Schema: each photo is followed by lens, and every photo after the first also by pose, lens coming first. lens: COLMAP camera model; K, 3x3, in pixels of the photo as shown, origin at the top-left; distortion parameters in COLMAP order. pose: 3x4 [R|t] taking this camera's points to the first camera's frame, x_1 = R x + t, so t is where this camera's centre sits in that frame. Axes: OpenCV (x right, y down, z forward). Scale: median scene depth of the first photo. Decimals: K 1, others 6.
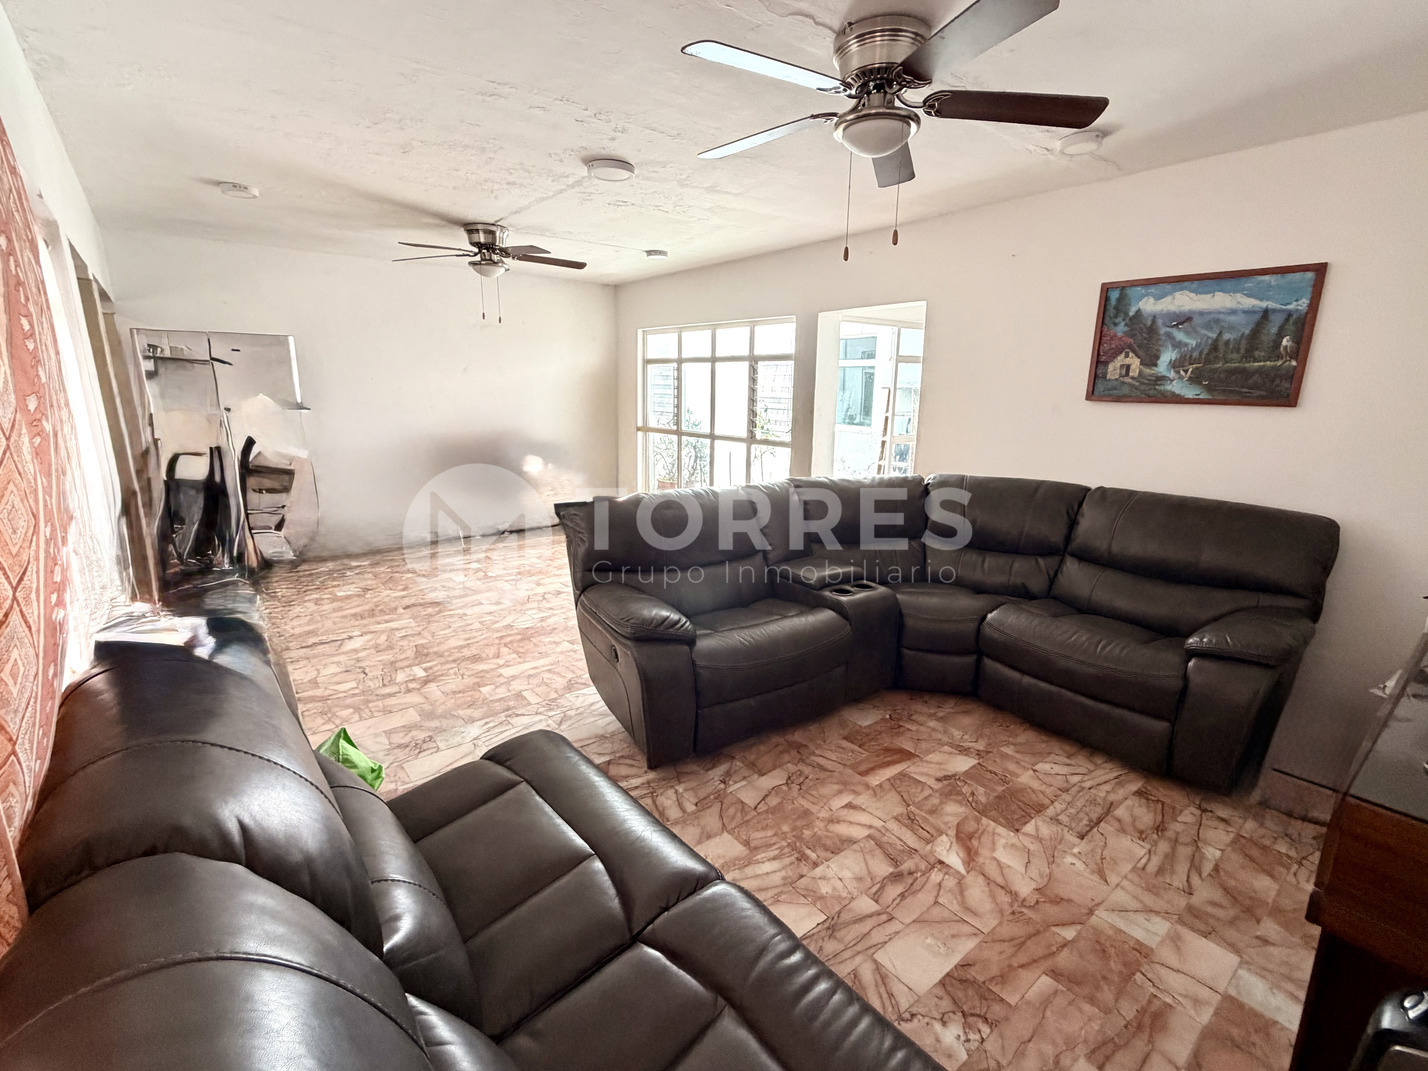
lens RADIAL K [[651.6, 0, 714.0], [0, 651.6, 535.5], [0, 0, 1]] dist [-0.000294, -0.000135]
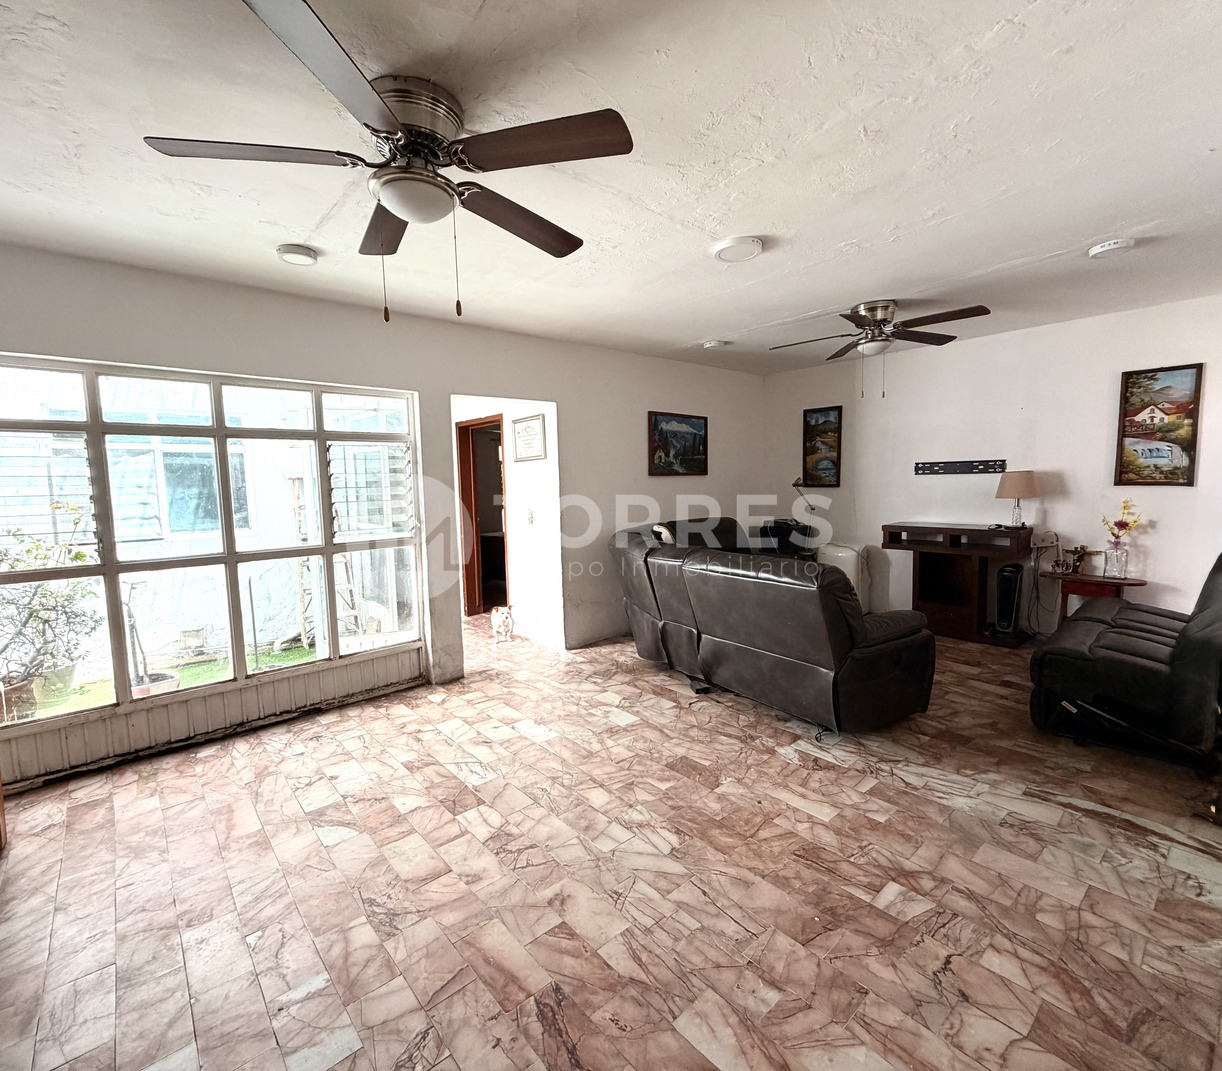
lens RADIAL K [[568.8, 0, 611.0], [0, 568.8, 535.5], [0, 0, 1]] dist [-0.000841, -0.000267]
pose [[-0.051958, -0.106034, 0.993004, -0.993943], [0.249329, 0.961481, 0.115714, -0.269000], [-0.967024, 0.253597, -0.023520, 1.239976]]
